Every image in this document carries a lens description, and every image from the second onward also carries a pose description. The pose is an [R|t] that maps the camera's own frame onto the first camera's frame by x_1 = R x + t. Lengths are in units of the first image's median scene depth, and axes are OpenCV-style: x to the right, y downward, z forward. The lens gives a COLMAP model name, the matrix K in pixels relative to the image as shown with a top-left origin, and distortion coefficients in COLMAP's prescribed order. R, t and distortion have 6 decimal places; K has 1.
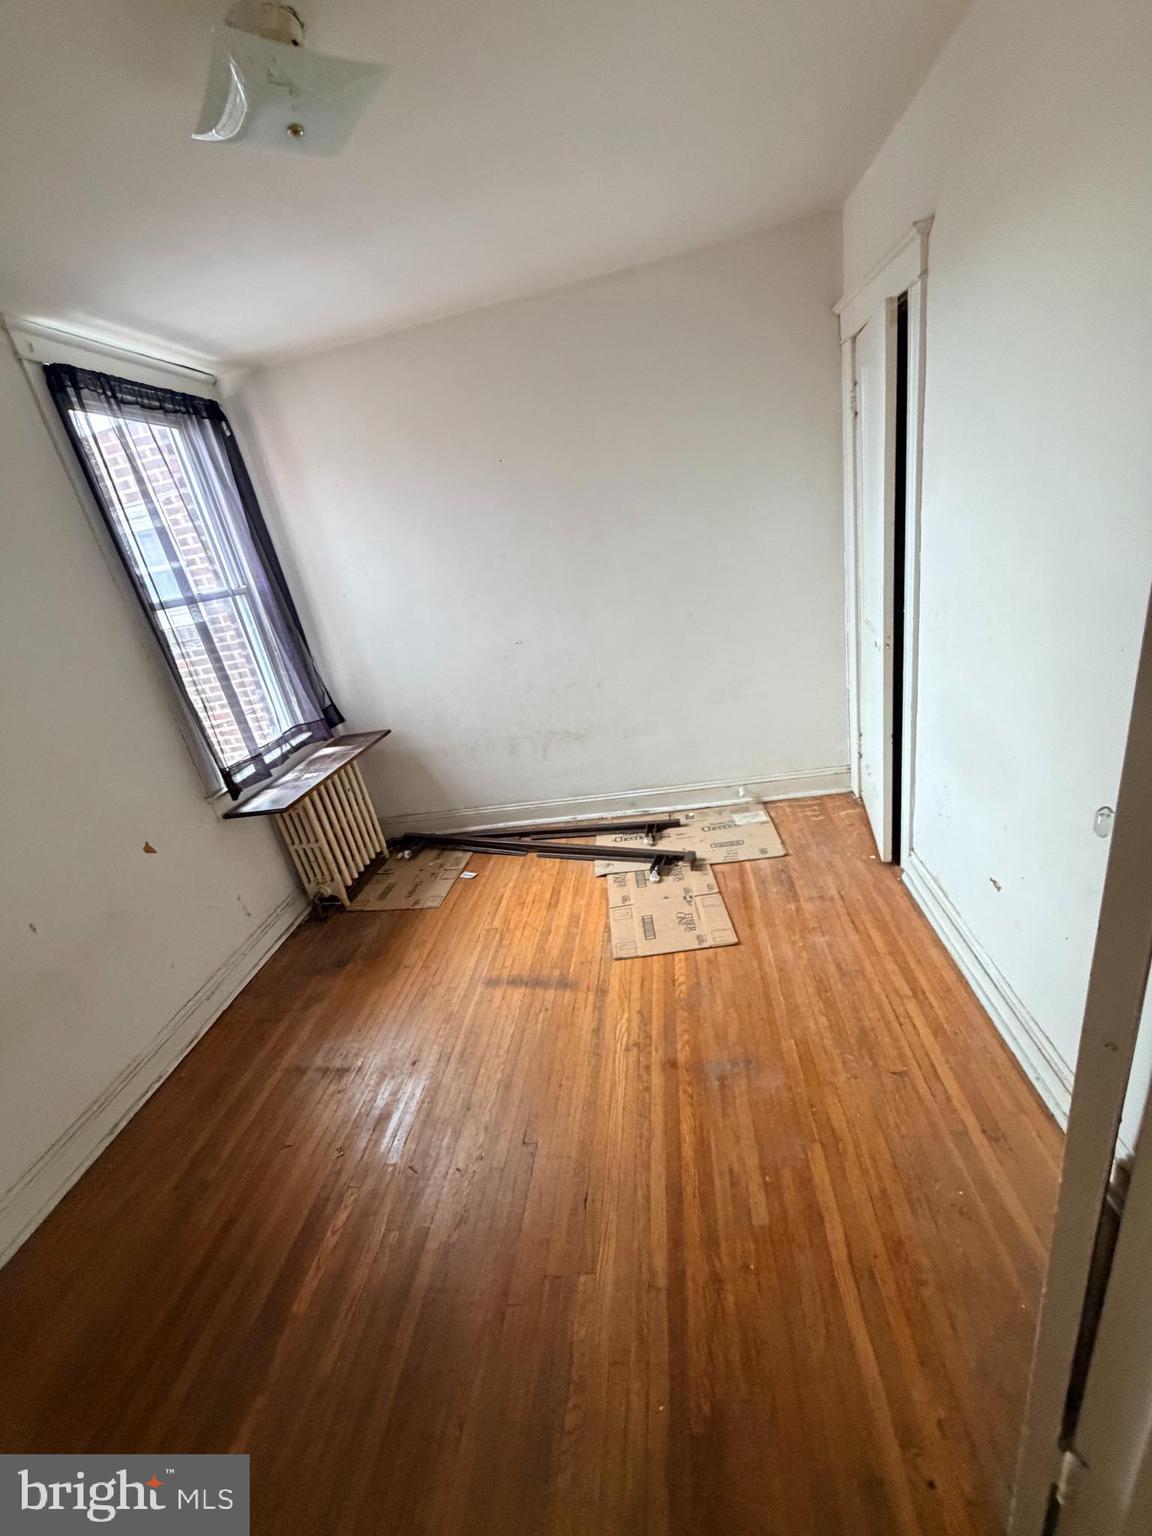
lens RADIAL K [[613.8, 0, 576.0], [0, 613.8, 768.0], [0, 0, 1]] dist [0.001928, 0.000380]
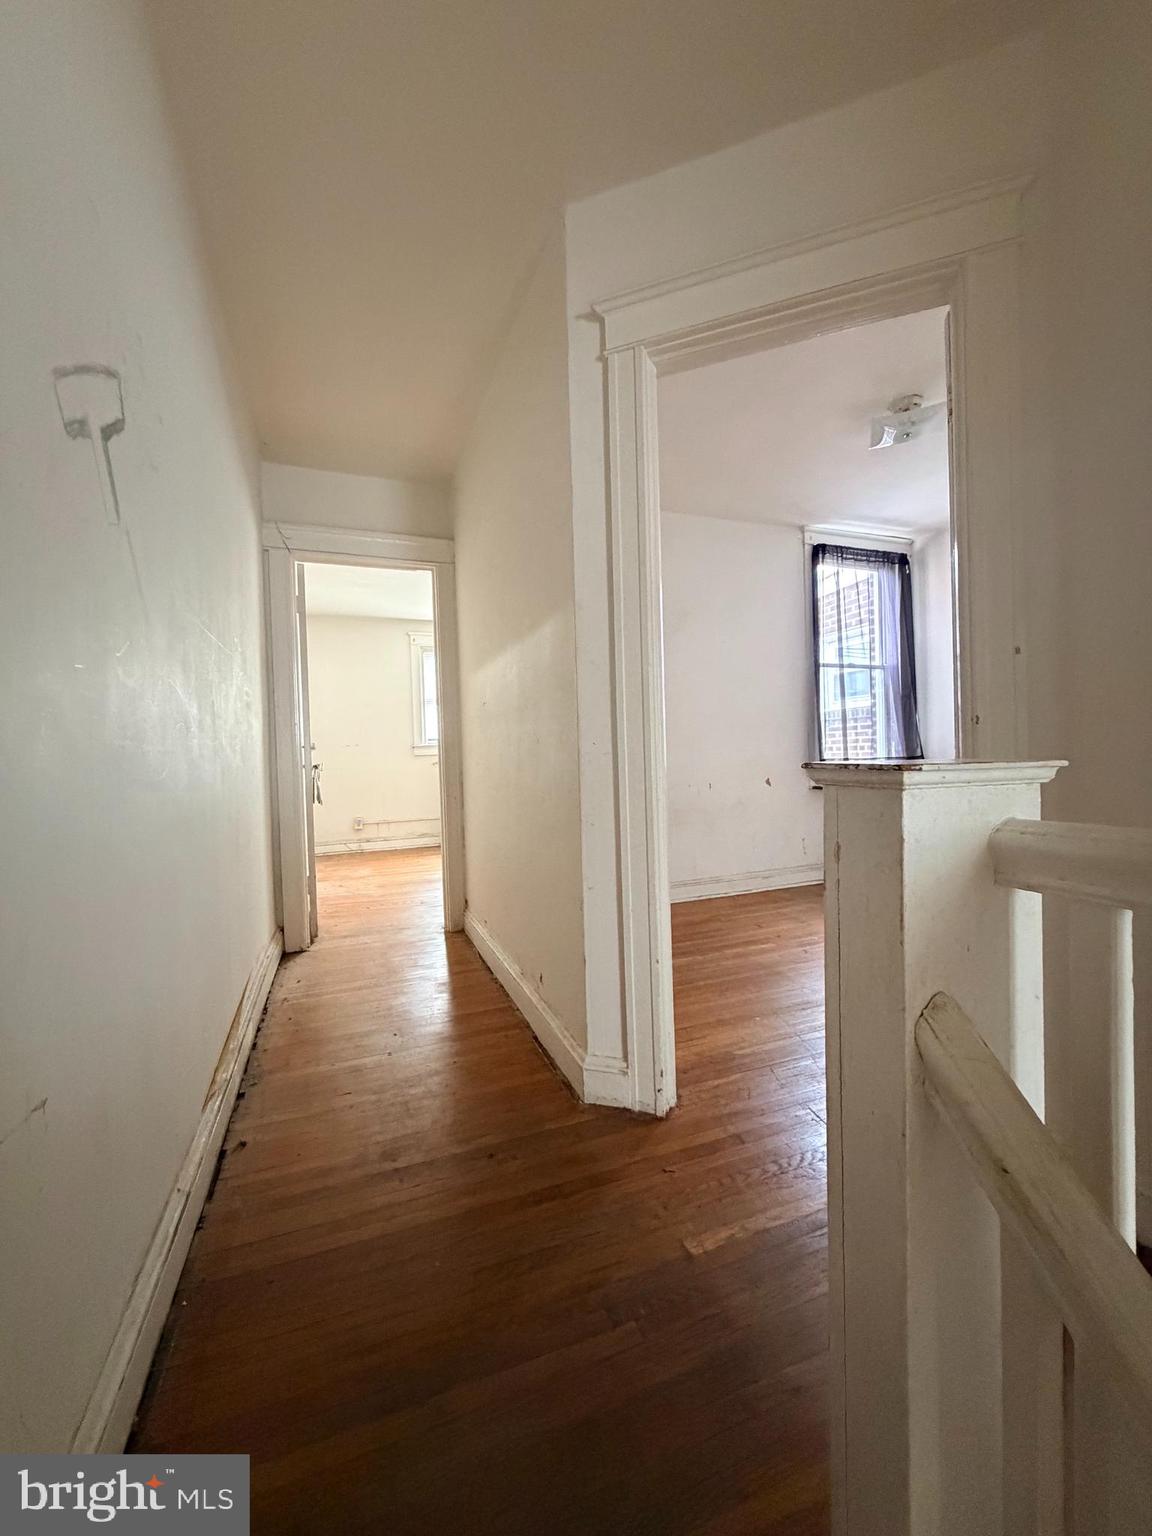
lens RADIAL K [[613.8, 0, 576.0], [0, 613.8, 768.0], [0, 0, 1]] dist [0.001928, 0.000380]
pose [[0.464760, 0.191495, -0.864481, 0.548398], [-0.382184, 0.924086, -0.000771, 0.269880], [0.798707, 0.330749, 0.502665, -0.333325]]
